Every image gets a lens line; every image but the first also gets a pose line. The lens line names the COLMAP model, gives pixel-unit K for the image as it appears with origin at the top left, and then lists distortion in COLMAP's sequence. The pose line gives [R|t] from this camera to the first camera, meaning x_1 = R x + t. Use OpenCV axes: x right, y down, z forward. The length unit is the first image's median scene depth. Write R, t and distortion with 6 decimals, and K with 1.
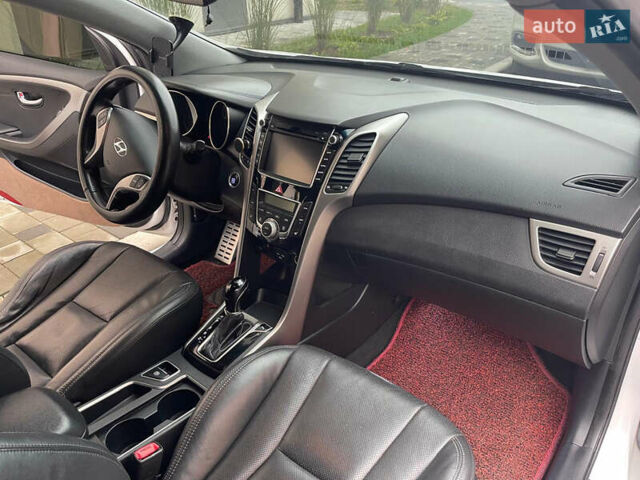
lens RADIAL K [[491.6, 0, 318.8], [0, 491.6, 242.2], [0, 0, 1]] dist [0.059770, -0.009330]
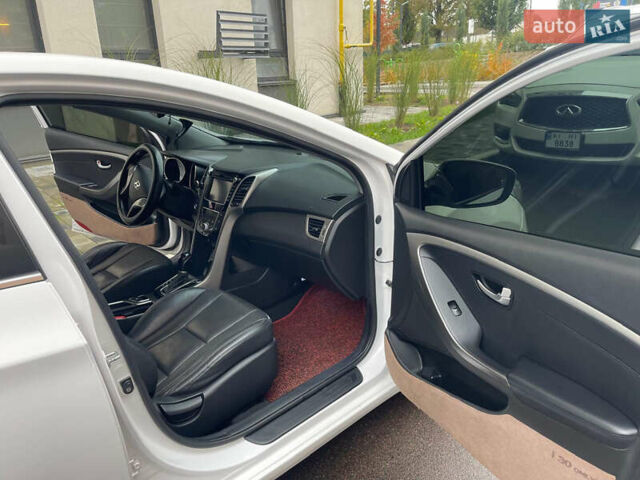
lens RADIAL K [[491.6, 0, 321.2], [0, 491.6, 234.9], [0, 0, 1]] dist [0.059770, -0.009330]
pose [[0.990905, 0.034473, -0.130072, 0.551123], [-0.056828, 0.983406, -0.172289, 0.283887], [0.121974, 0.178114, 0.976421, -0.726630]]
